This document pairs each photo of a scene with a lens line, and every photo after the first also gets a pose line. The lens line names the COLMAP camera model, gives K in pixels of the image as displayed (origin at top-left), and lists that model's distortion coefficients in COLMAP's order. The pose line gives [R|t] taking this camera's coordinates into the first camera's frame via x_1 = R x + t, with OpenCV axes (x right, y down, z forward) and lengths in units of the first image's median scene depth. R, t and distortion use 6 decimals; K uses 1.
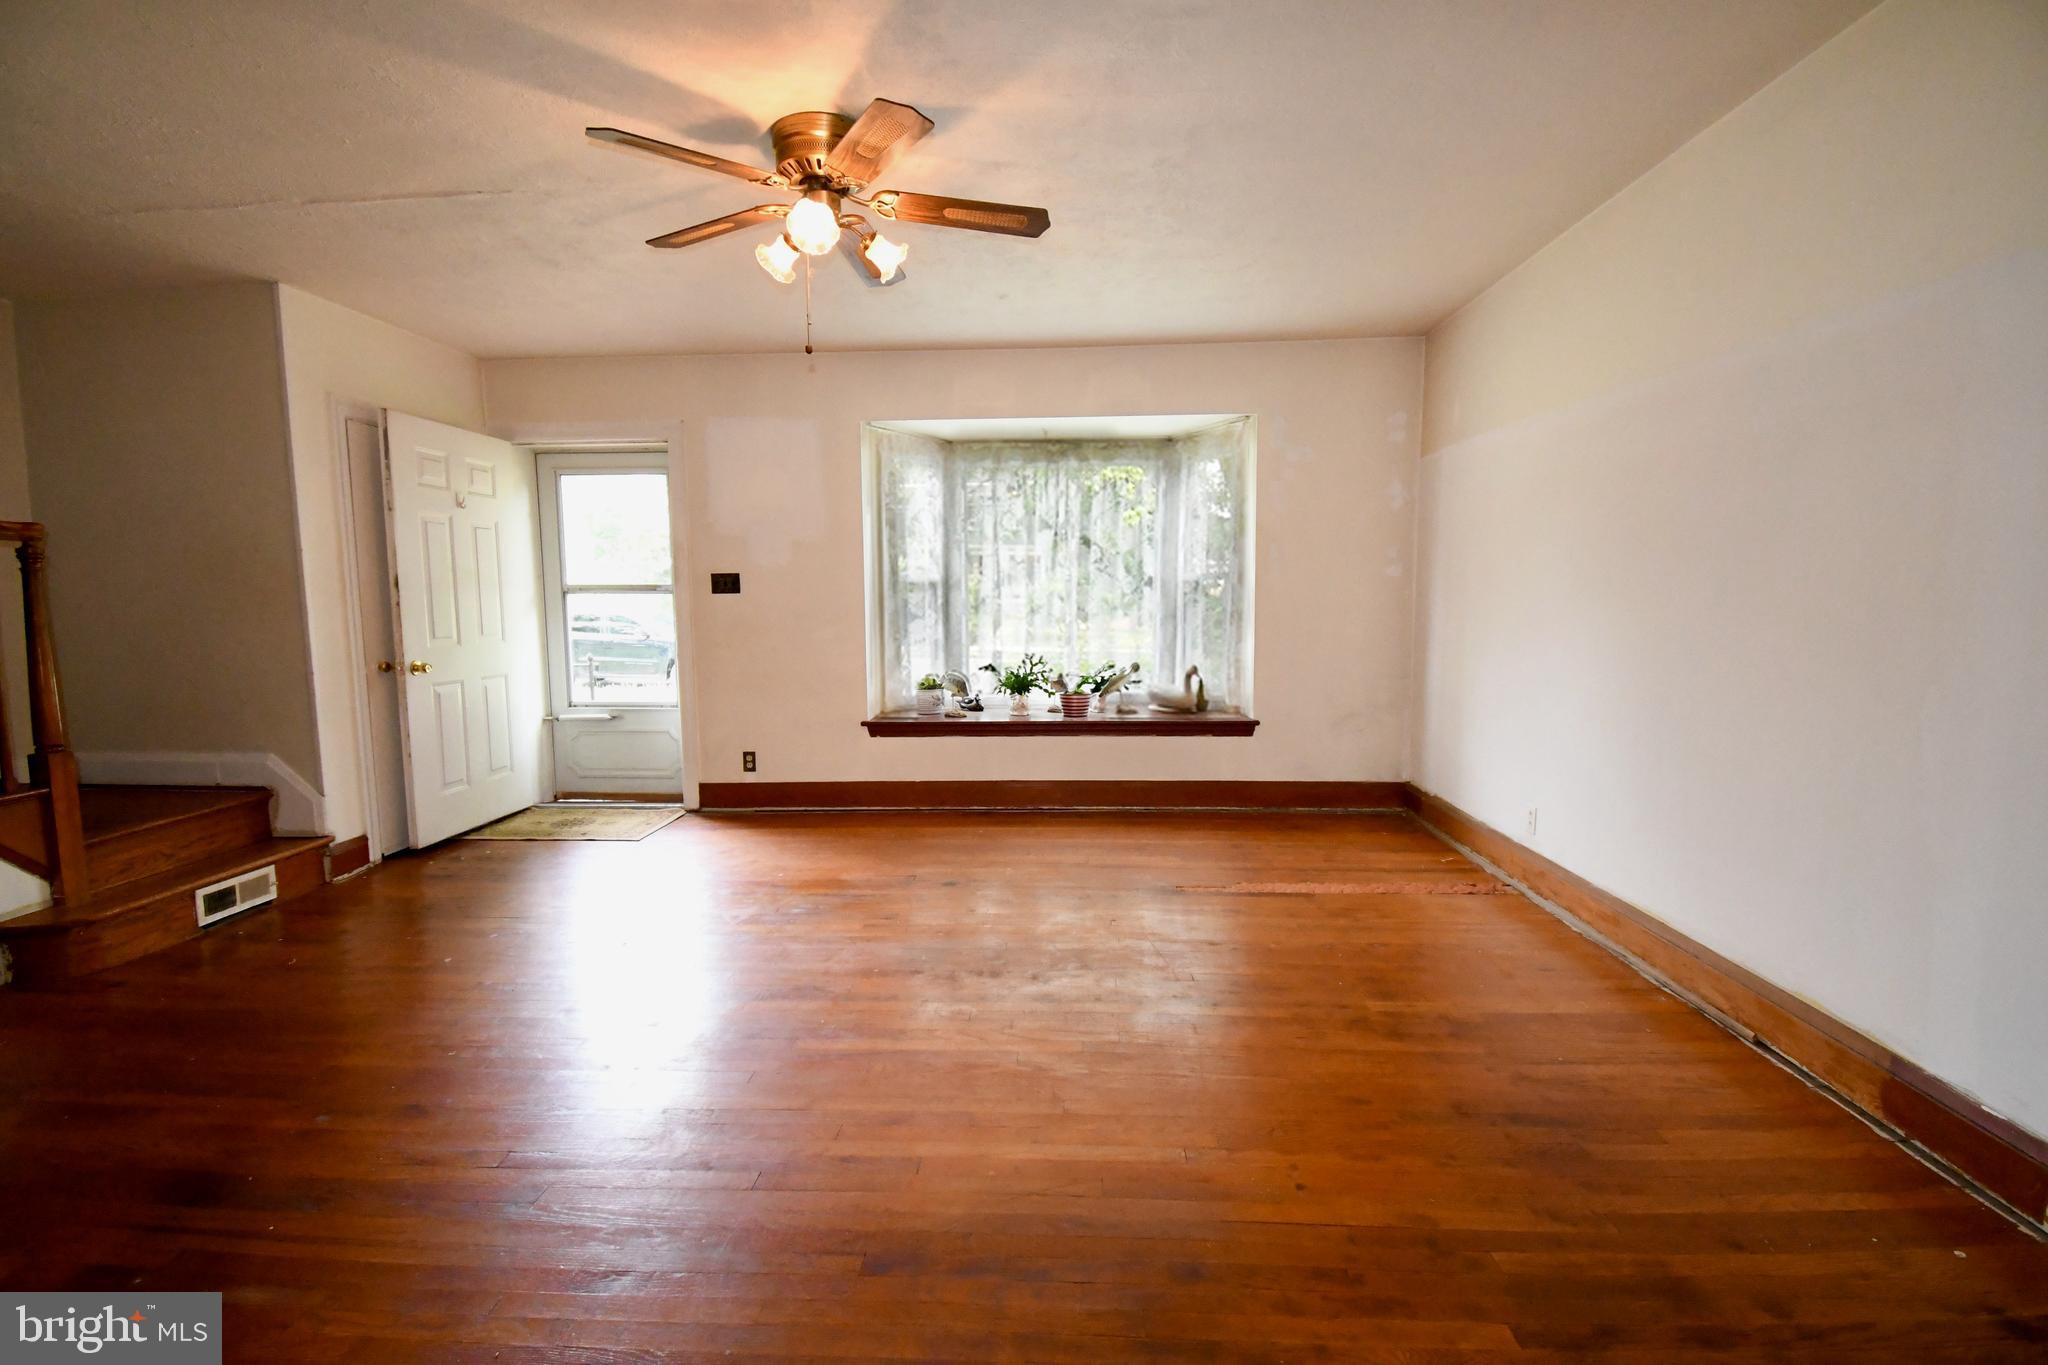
lens RADIAL K [[903.1, 0, 1025.7], [0, 903.1, 683.7], [0, 0, 1]] dist [0.029228, -0.032706]
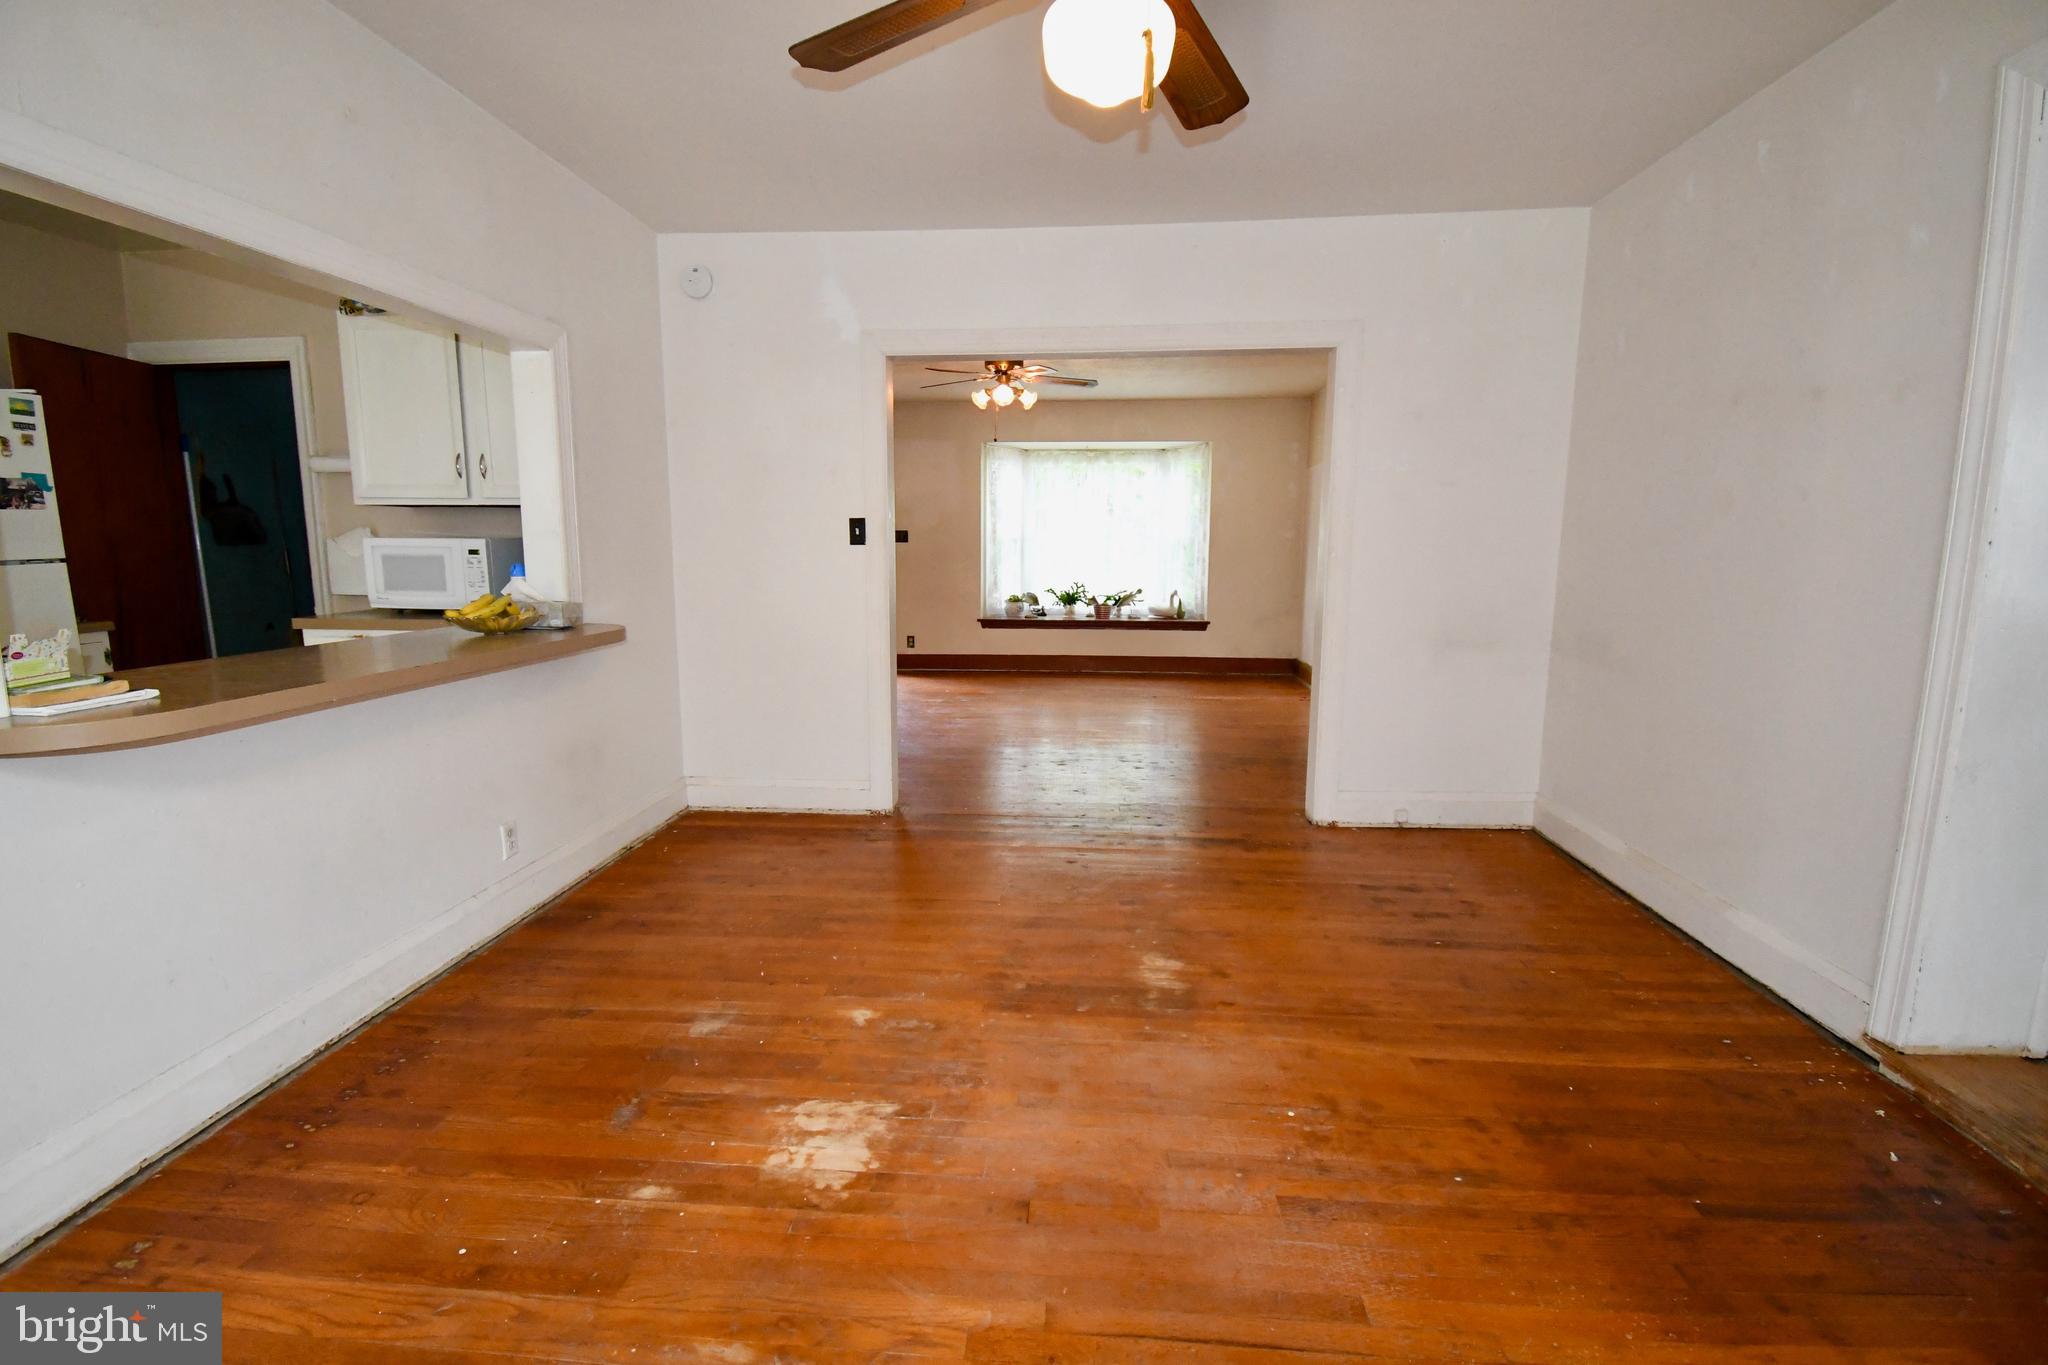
lens RADIAL K [[918.0, 0, 1030.2], [0, 918.0, 692.5], [0, 0, 1]] dist [0.022684, -0.028074]
pose [[0.999611, 0.017845, -0.021427, -0.042704], [-0.016498, 0.997972, 0.061480, 0.074005], [0.022481, -0.061102, 0.997878, -0.751683]]
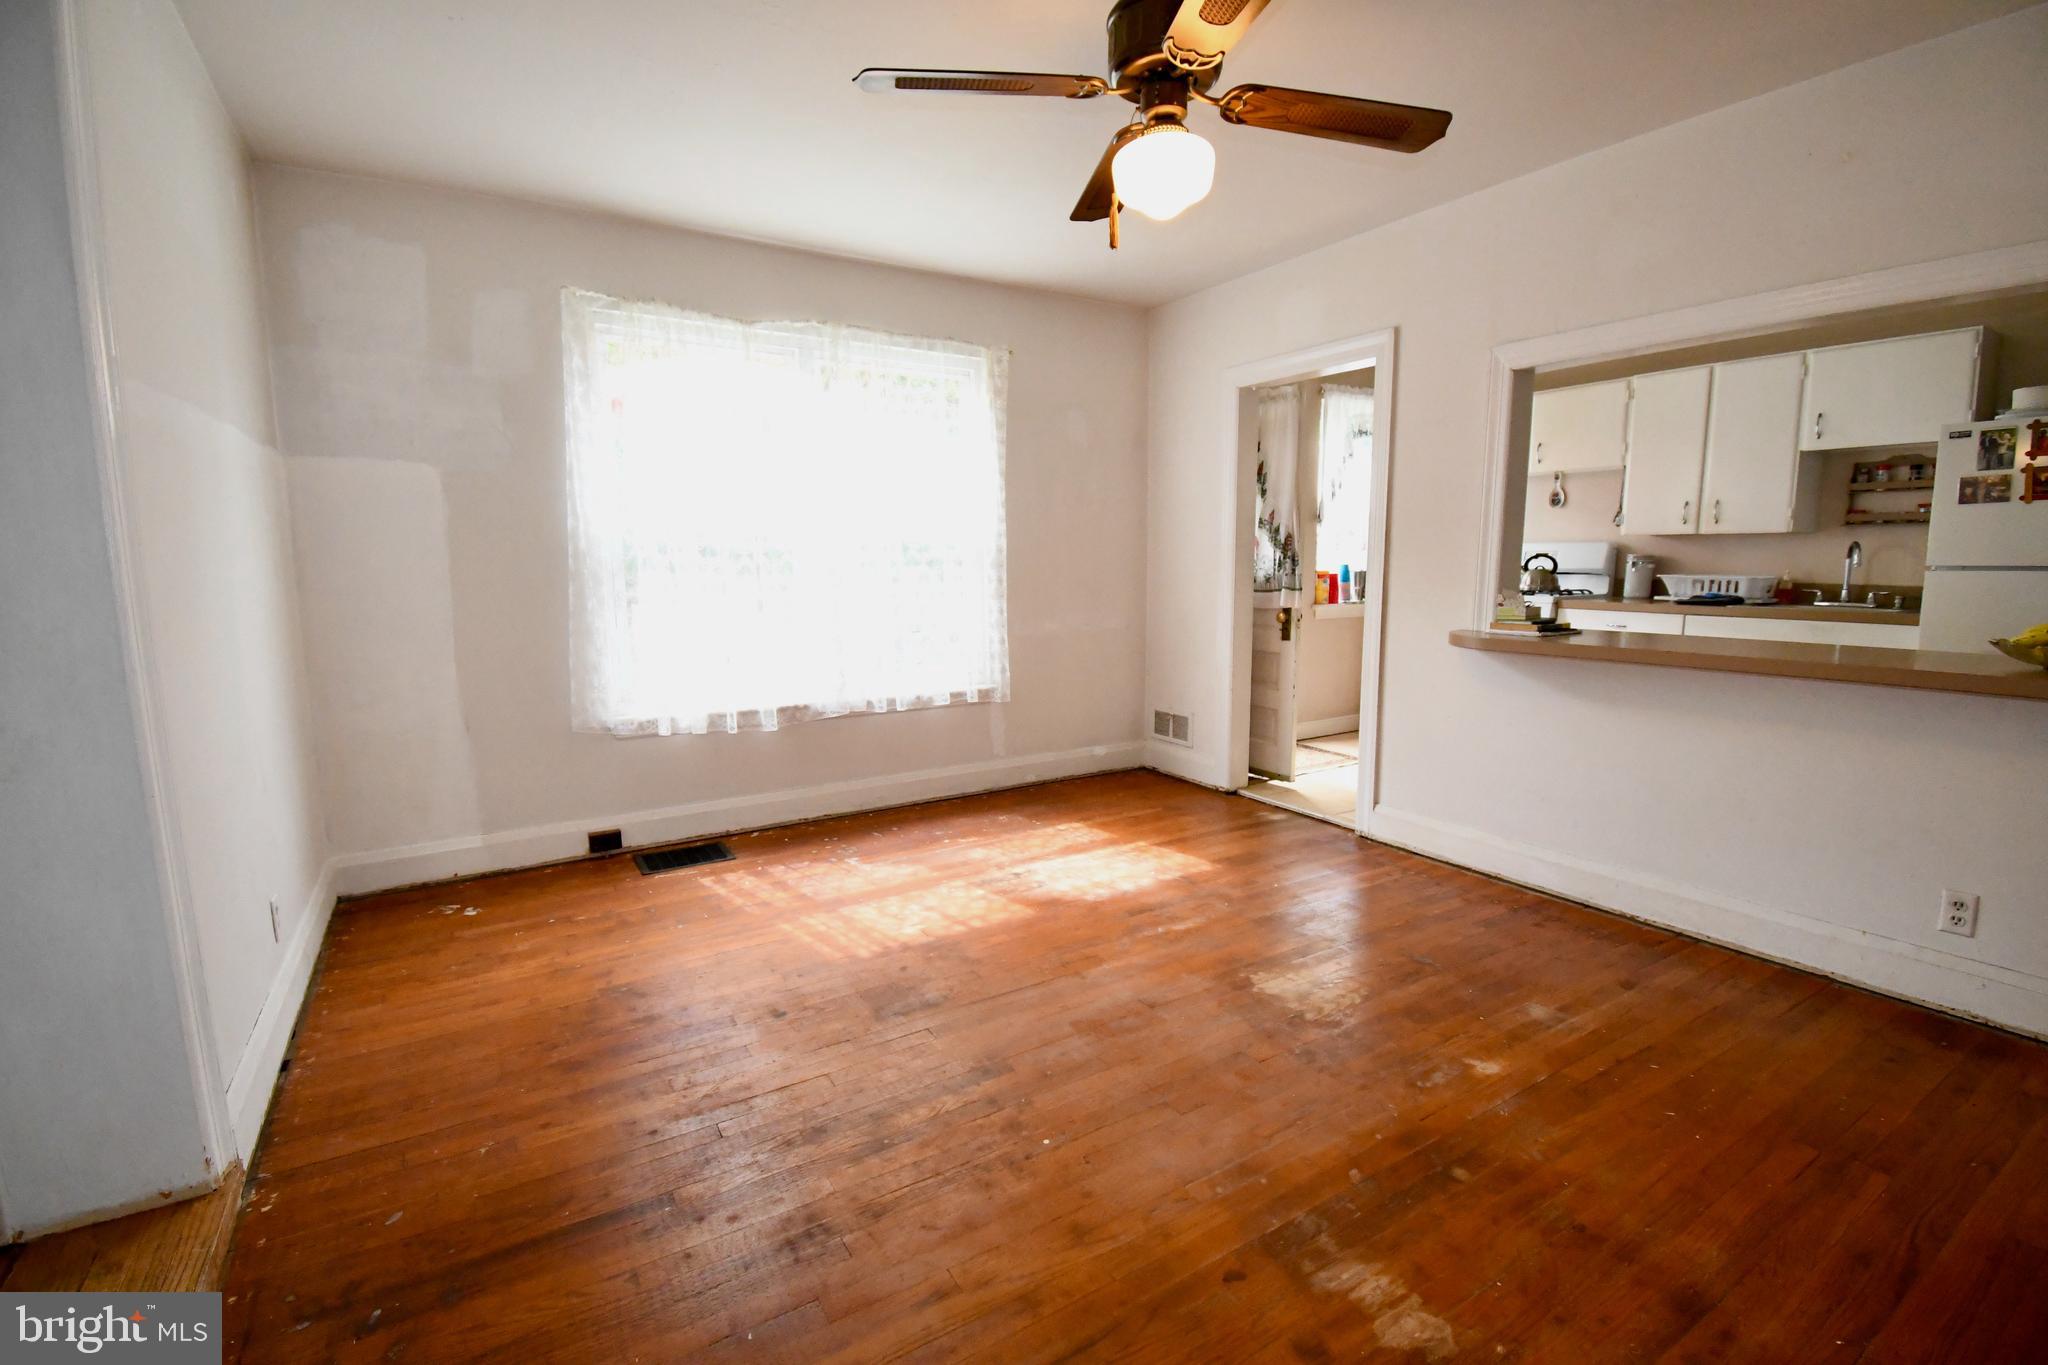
lens RADIAL K [[908.5, 0, 1024.0], [0, 908.5, 682.5], [0, 0, 1]] dist [0.020635, -0.019096]
pose [[-0.824130, 0.093149, -0.558688, 0.272197], [-0.041078, 0.973957, 0.222981, 0.006159], [0.564909, 0.206716, -0.798841, -0.093076]]
